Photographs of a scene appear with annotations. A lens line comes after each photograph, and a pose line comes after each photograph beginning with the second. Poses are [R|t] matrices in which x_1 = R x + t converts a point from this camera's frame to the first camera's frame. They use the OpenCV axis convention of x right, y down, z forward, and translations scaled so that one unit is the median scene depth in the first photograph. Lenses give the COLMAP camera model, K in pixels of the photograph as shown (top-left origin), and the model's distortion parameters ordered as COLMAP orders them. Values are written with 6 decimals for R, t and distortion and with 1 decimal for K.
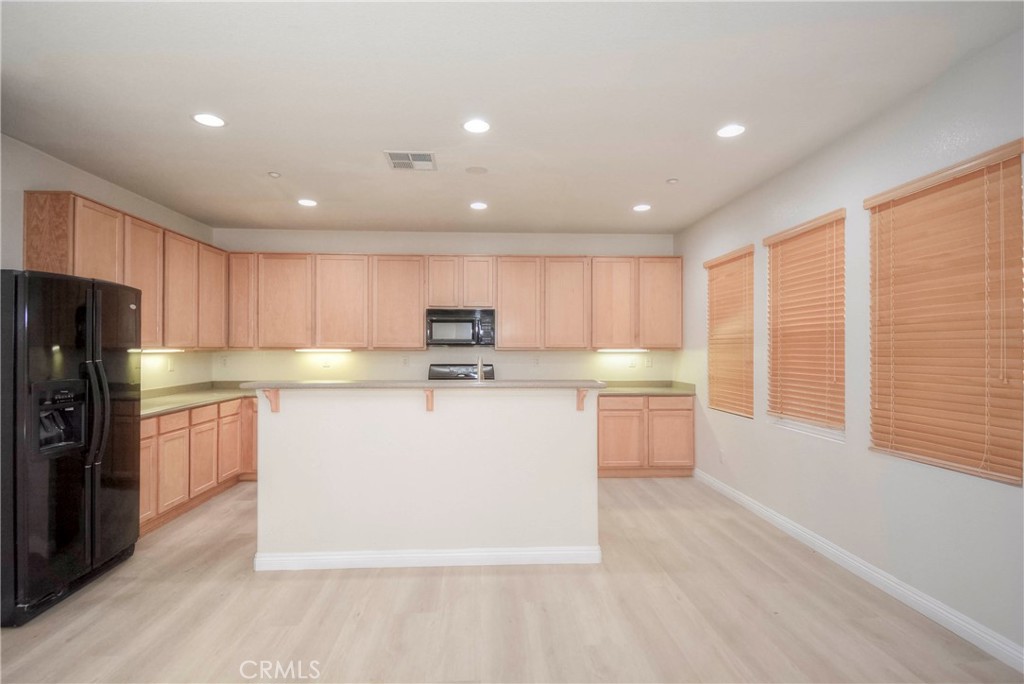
lens RADIAL K [[504.6, 0, 512.0], [0, 504.6, 342.0], [0, 0, 1]] dist [0.000423, -0.000045]
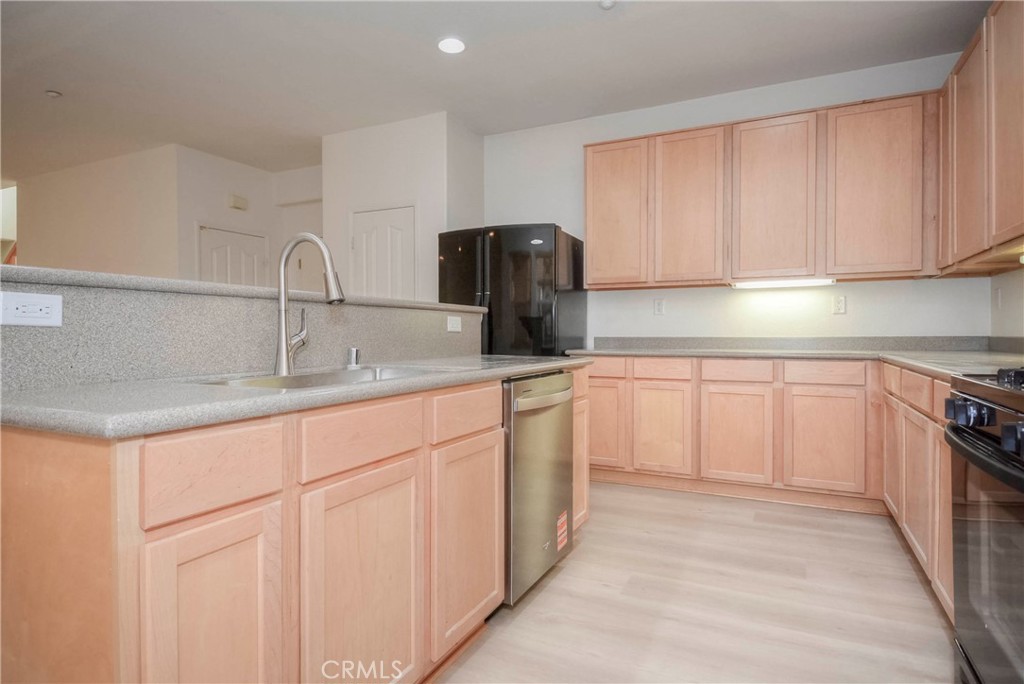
lens RADIAL K [[562.0, 0, 495.9], [0, 562.0, 339.7], [0, 0, 1]] dist [0.039668, -0.030005]
pose [[-0.504673, 0.005591, -0.863293, 0.188396], [0.011132, 0.999938, -0.000032, 0.079167], [0.863239, -0.009626, -0.504704, 0.904010]]
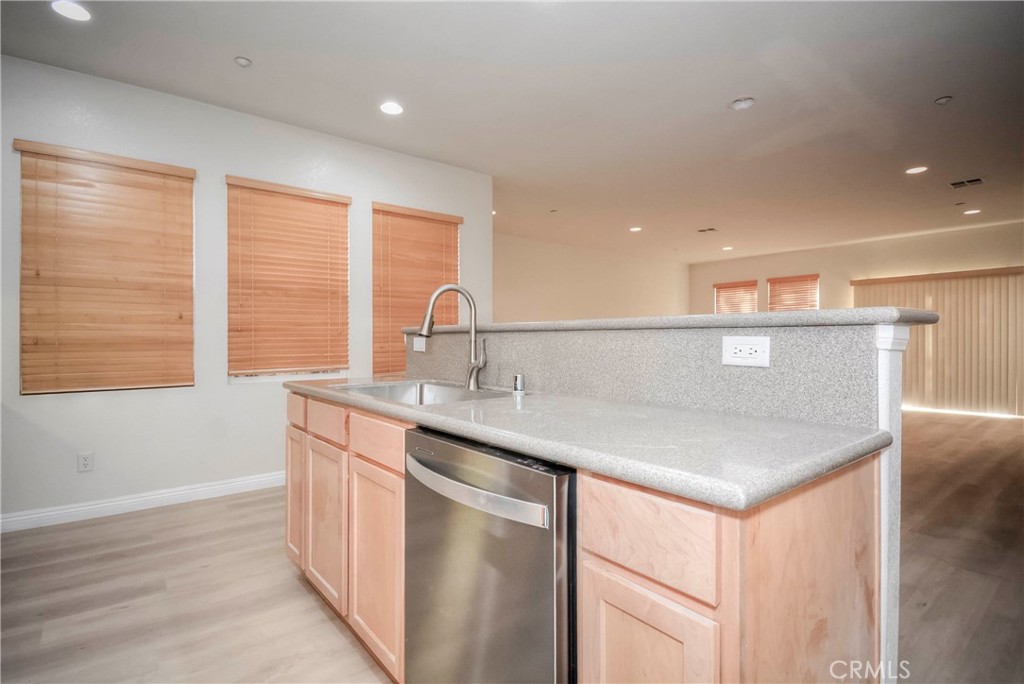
lens RADIAL K [[501.4, 0, 512.0], [0, 501.4, 342.0], [0, 0, 1]] dist [-0.000209, 0.000036]
pose [[-0.586035, -0.006005, 0.810263, -0.373729], [-0.007995, 0.999967, 0.001629, 0.060537], [-0.810246, -0.005524, -0.586064, 0.837362]]
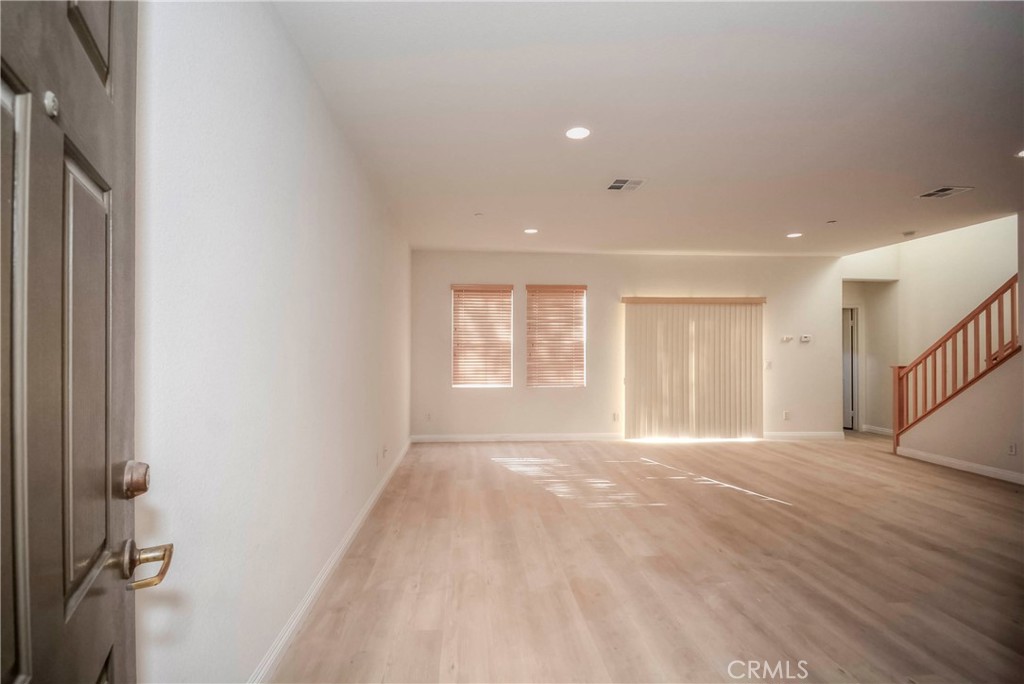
lens RADIAL K [[480.1, 0, 499.3], [0, 480.1, 348.8], [0, 0, 1]] dist [-0.003517, -0.000825]
pose [[-0.999966, -0.004776, -0.006759, 0.653844], [-0.004681, 0.999892, -0.013938, 0.019799], [0.006825, -0.013906, -0.999880, 0.324283]]
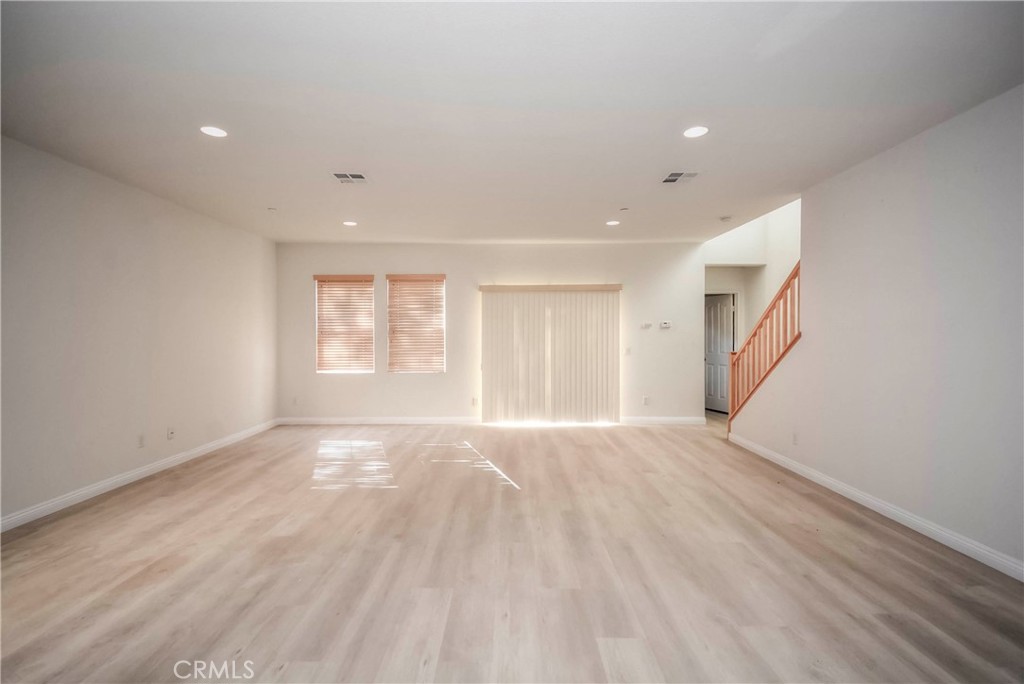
lens RADIAL K [[464.3, 0, 517.0], [0, 464.3, 340.8], [0, 0, 1]] dist [-0.000083, 0.000001]
pose [[-0.998881, -0.000778, 0.047295, 0.131520], [-0.000655, 0.999996, 0.002608, 0.010766], [-0.047297, 0.002574, -0.998878, 0.318423]]
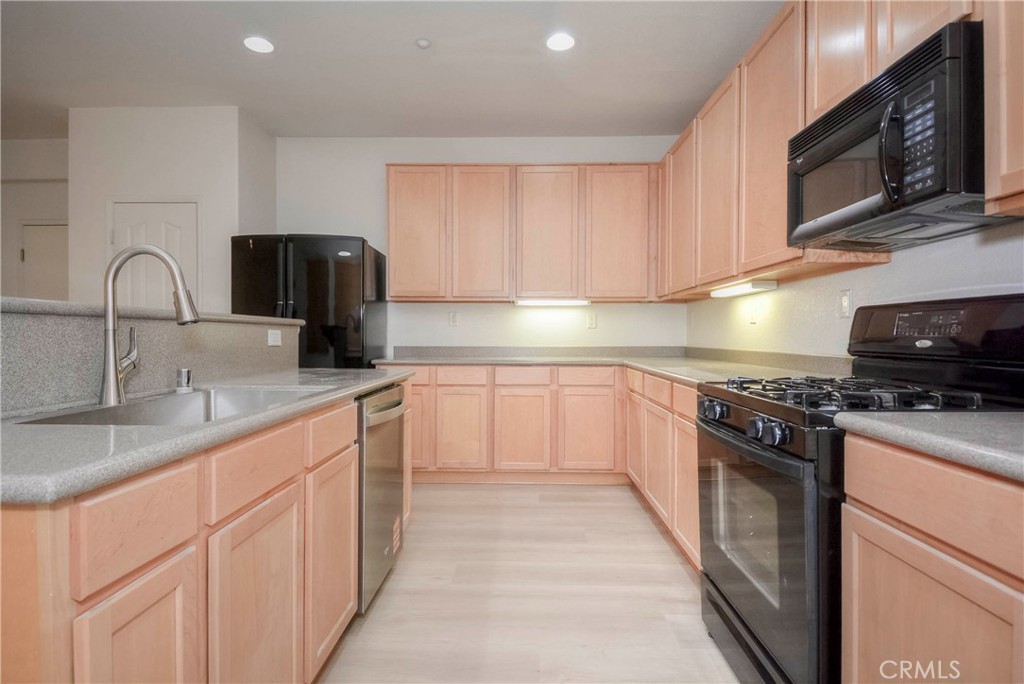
lens RADIAL K [[545.9, 0, 498.9], [0, 545.9, 340.1], [0, 0, 1]] dist [0.037095, -0.032021]
pose [[-0.095899, 0.003635, -0.995384, 0.227789], [0.010283, 0.999944, 0.002661, 0.067004], [0.995338, -0.009980, -0.095930, 0.854612]]
